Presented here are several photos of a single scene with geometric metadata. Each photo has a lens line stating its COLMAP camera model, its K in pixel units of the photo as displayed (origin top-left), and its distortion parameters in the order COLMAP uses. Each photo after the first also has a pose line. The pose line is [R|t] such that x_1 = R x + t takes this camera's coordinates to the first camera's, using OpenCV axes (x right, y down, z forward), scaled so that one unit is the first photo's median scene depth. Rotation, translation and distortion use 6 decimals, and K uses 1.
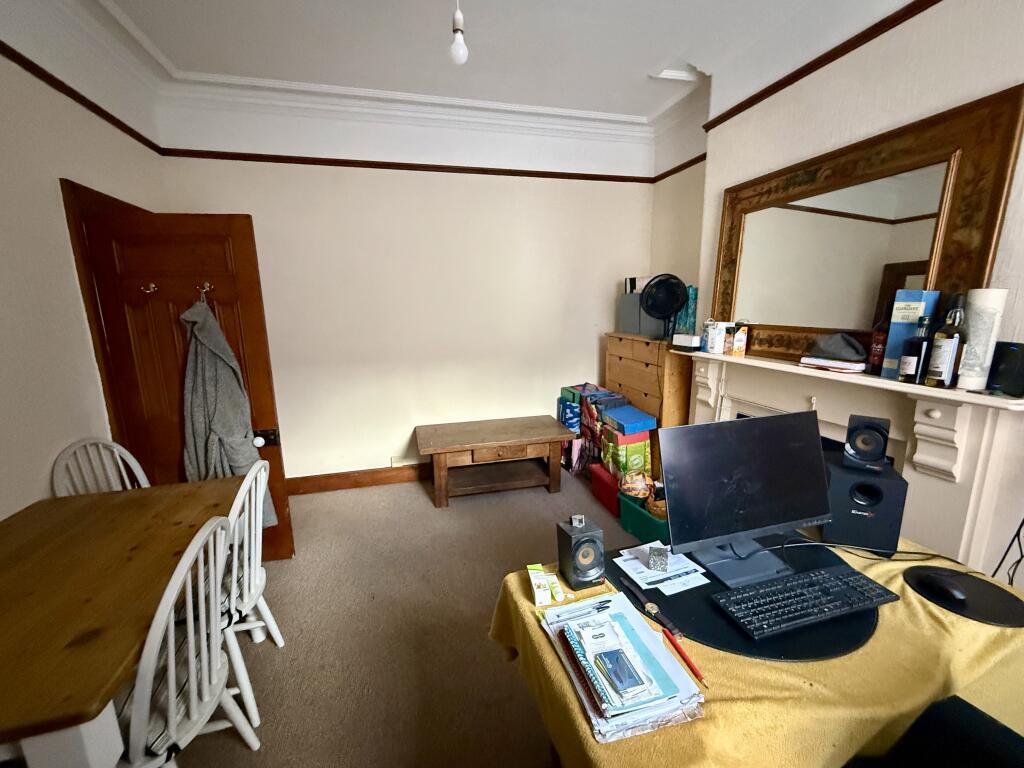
lens RADIAL K [[413.2, 0, 511.6], [0, 413.2, 383.5], [0, 0, 1]] dist [0.000614, 0.000038]
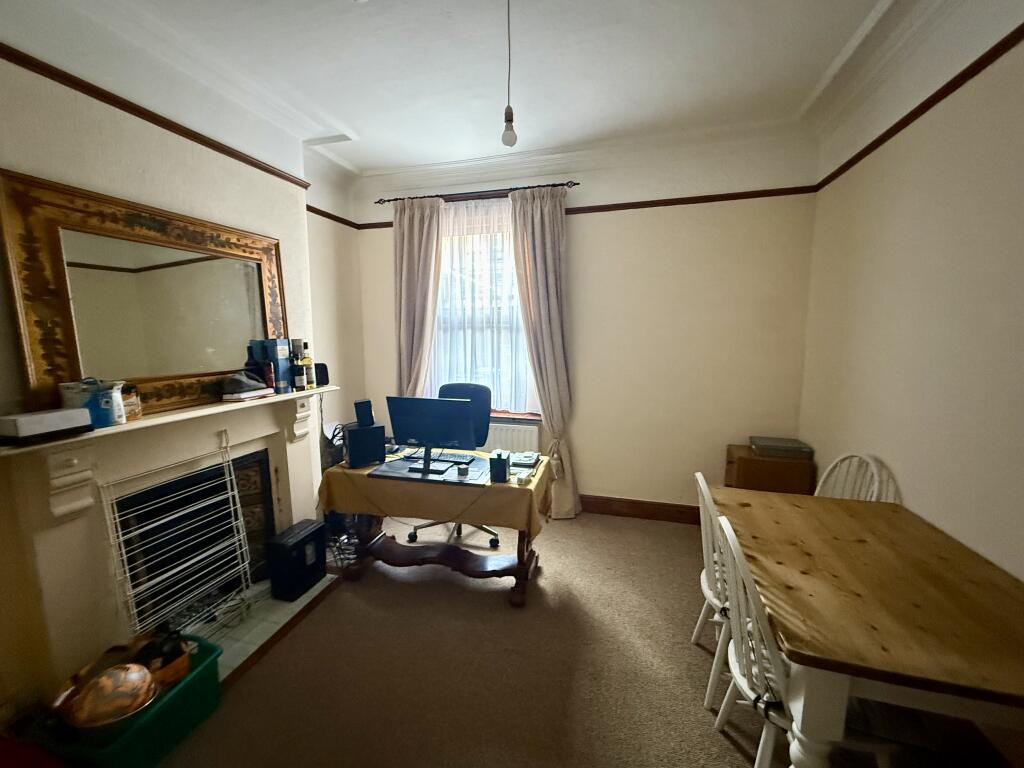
lens RADIAL K [[413.2, 0, 511.5], [0, 413.2, 389.2], [0, 0, 1]] dist [0.000614, 0.000038]
pose [[-0.855873, -0.063493, 0.513274, -0.666982], [0.105603, 0.950072, 0.293616, -0.400798], [-0.506290, 0.305502, -0.806436, 1.821810]]
